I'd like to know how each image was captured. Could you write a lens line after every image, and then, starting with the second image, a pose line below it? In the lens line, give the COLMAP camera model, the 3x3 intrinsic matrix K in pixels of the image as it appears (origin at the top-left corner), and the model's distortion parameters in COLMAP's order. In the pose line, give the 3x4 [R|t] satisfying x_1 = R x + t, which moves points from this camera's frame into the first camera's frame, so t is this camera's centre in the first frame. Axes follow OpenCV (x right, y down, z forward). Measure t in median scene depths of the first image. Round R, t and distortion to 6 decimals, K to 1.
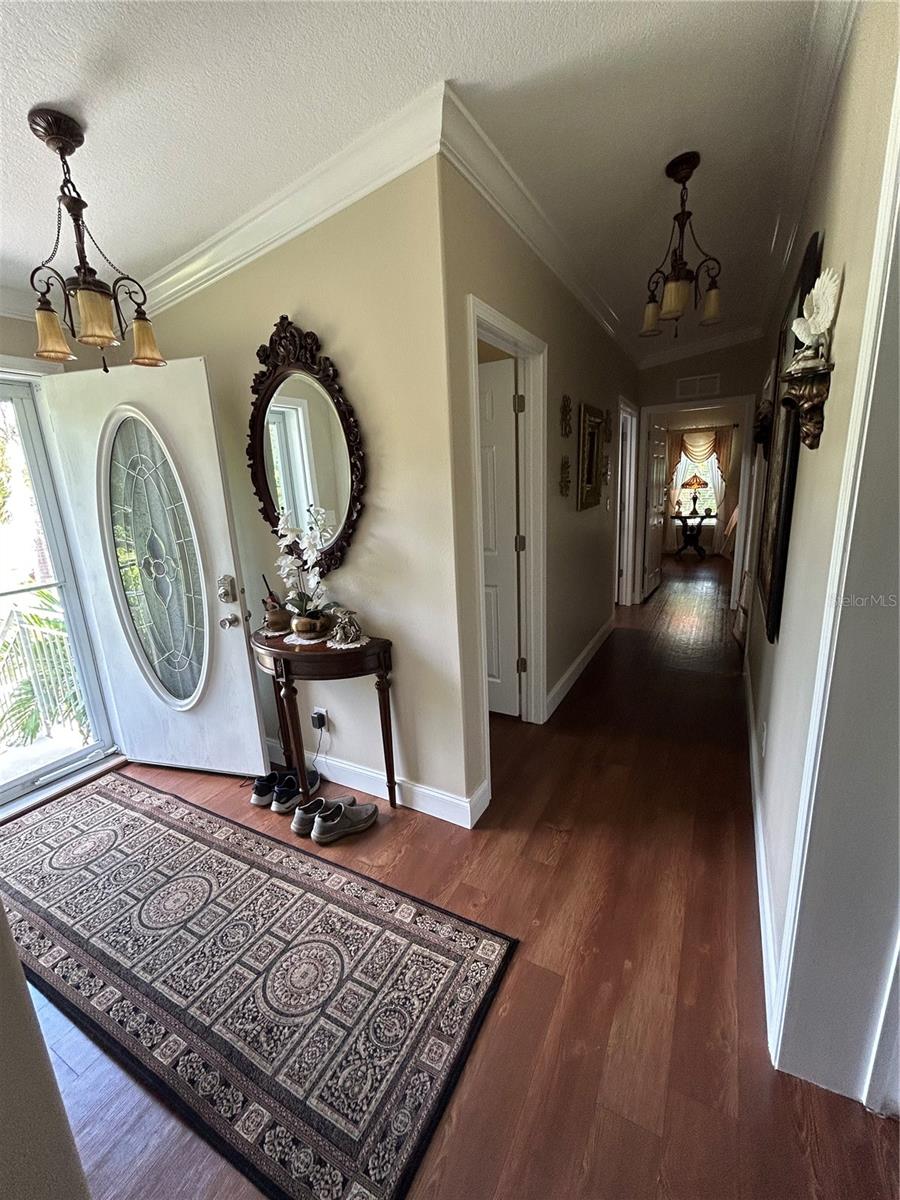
lens RADIAL K [[487.8, 0, 451.0], [0, 487.8, 599.8], [0, 0, 1]] dist [0.006837, 0.000968]
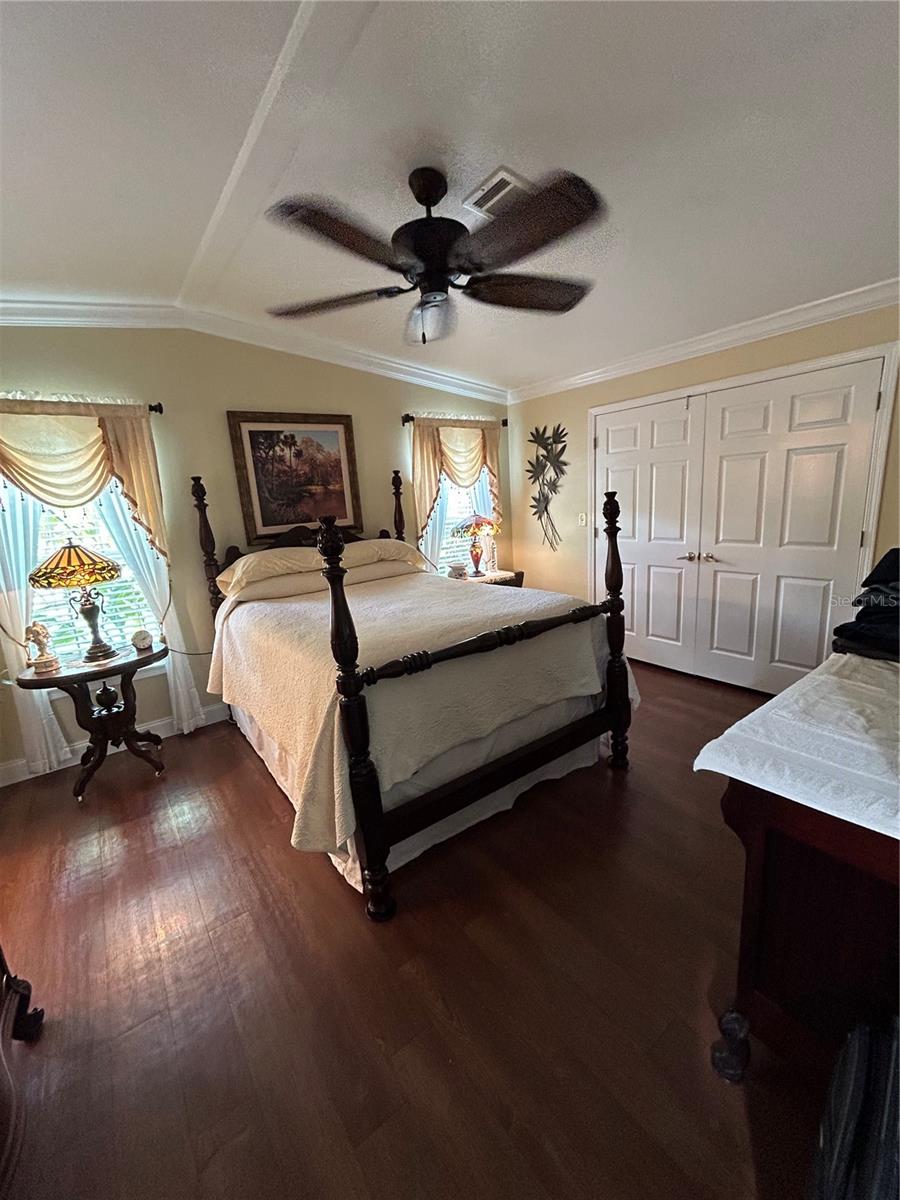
lens RADIAL K [[487.8, 0, 451.0], [0, 487.8, 602.7], [0, 0, 1]] dist [0.006837, 0.000968]
pose [[0.439040, -0.170903, 0.882064, 0.311350], [0.249045, 0.966422, 0.063287, -0.172429], [-0.863262, 0.191888, 0.466860, 0.624751]]
